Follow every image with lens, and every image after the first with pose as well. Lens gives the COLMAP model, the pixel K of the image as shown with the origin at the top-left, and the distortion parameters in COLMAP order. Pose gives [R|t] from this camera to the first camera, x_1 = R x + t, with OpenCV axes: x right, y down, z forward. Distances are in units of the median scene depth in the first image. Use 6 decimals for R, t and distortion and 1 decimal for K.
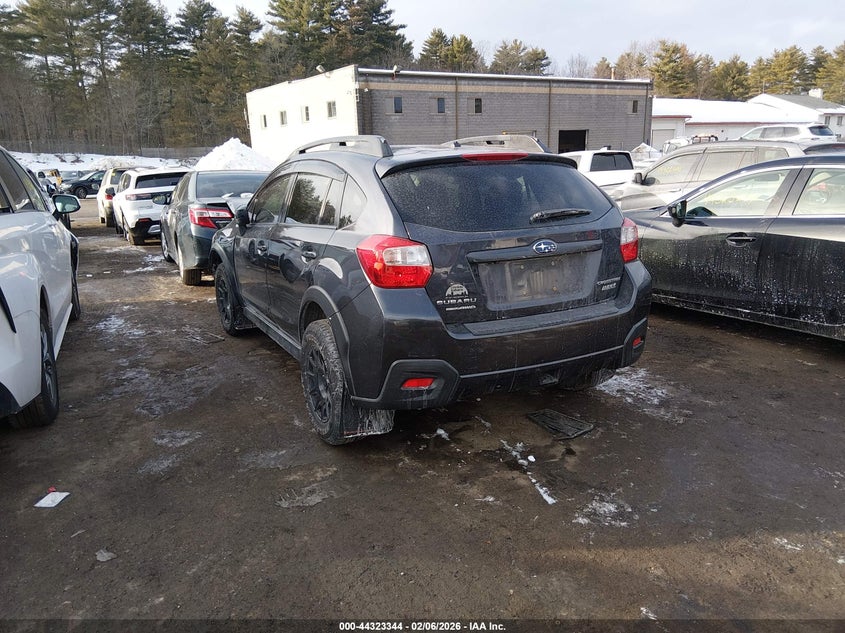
lens RADIAL K [[678.7, 0, 422.5], [0, 678.7, 316.5], [0, 0, 1]] dist [0.074909, -0.105066]
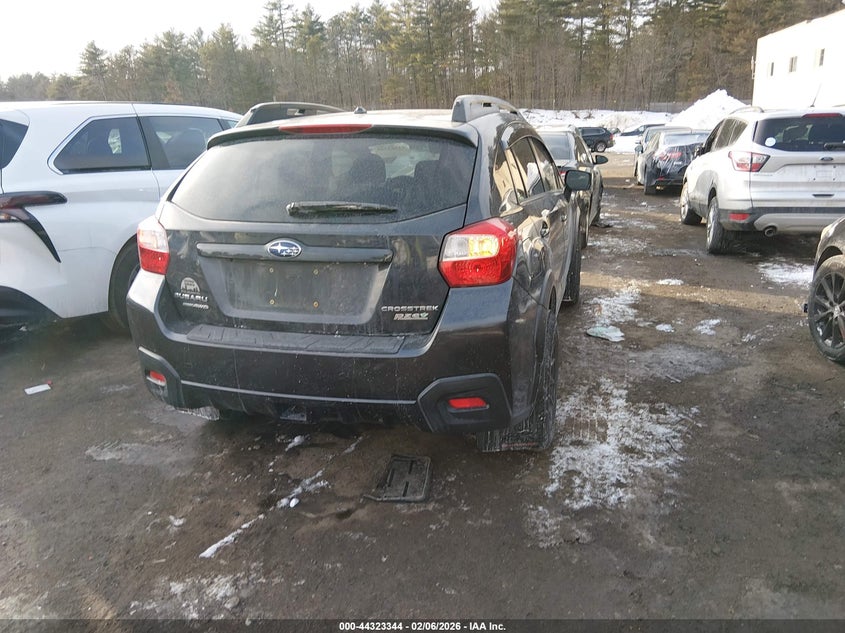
lens RADIAL K [[669.6, 0, 422.5], [0, 669.6, 316.5], [0, 0, 1]] dist [0.011678, -0.007955]
pose [[0.717355, 0.196312, -0.668478, 0.100405], [-0.149369, 0.980507, 0.127655, -0.018067], [0.680507, 0.008276, 0.732694, 0.067172]]
